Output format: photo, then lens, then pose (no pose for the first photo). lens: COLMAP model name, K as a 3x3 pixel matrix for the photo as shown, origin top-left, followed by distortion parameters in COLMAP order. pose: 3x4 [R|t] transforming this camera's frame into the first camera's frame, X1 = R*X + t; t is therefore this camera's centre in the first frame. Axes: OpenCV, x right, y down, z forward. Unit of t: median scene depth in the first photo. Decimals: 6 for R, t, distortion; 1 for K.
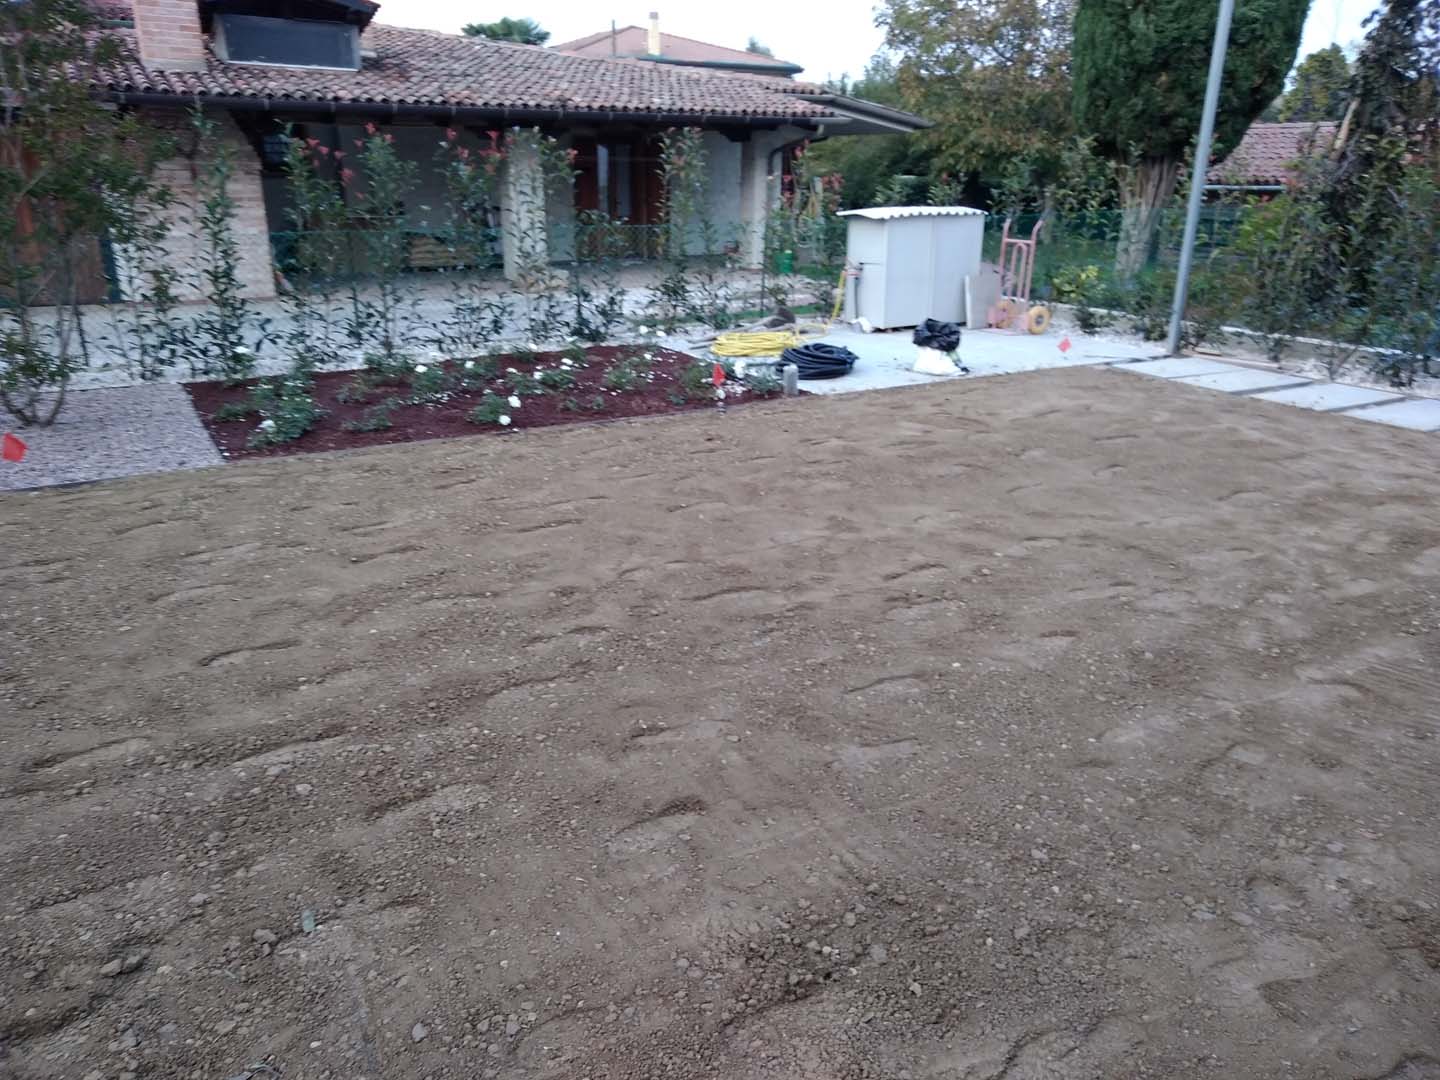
lens RADIAL K [[1064.6, 0, 718.2], [0, 1064.6, 537.7], [0, 0, 1]] dist [0.042812, -0.015520]
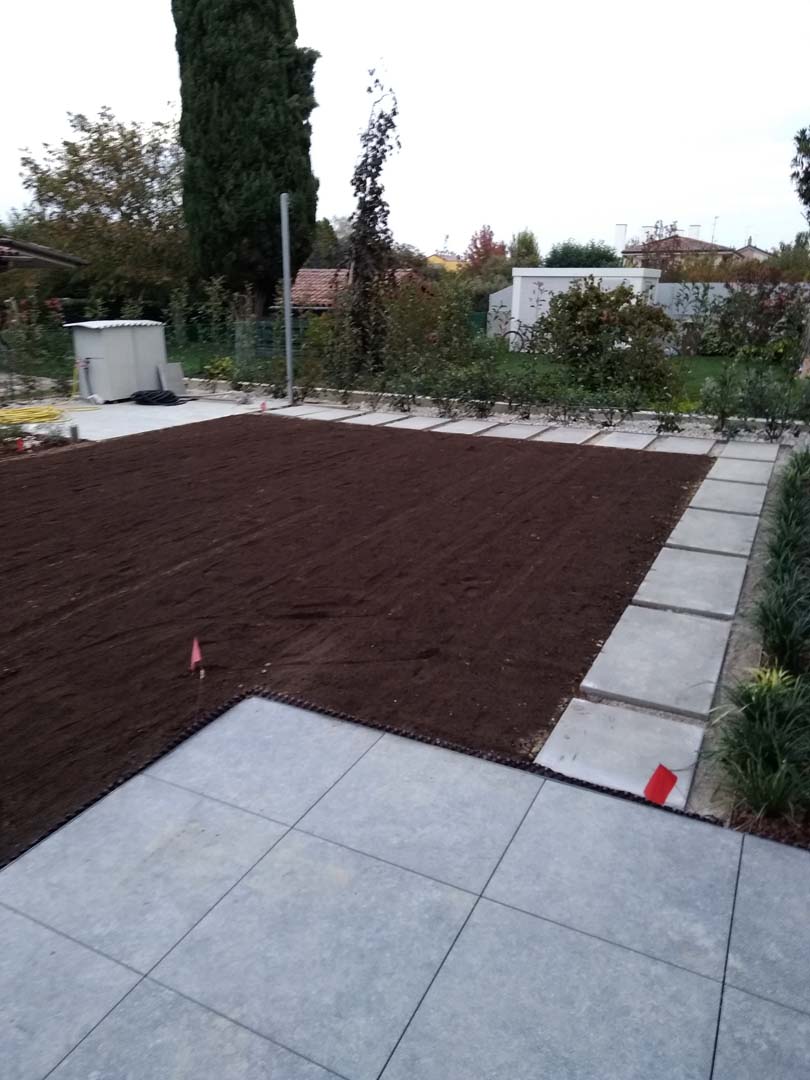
lens RADIAL K [[798.5, 0, 406.8], [0, 798.5, 539.5], [0, 0, 1]] dist [0.042812, -0.015520]
pose [[0.838018, -0.157603, 0.522386, -0.113651], [0.175143, 0.984413, 0.016030, 0.047886], [-0.516770, 0.078058, 0.852558, -0.153265]]
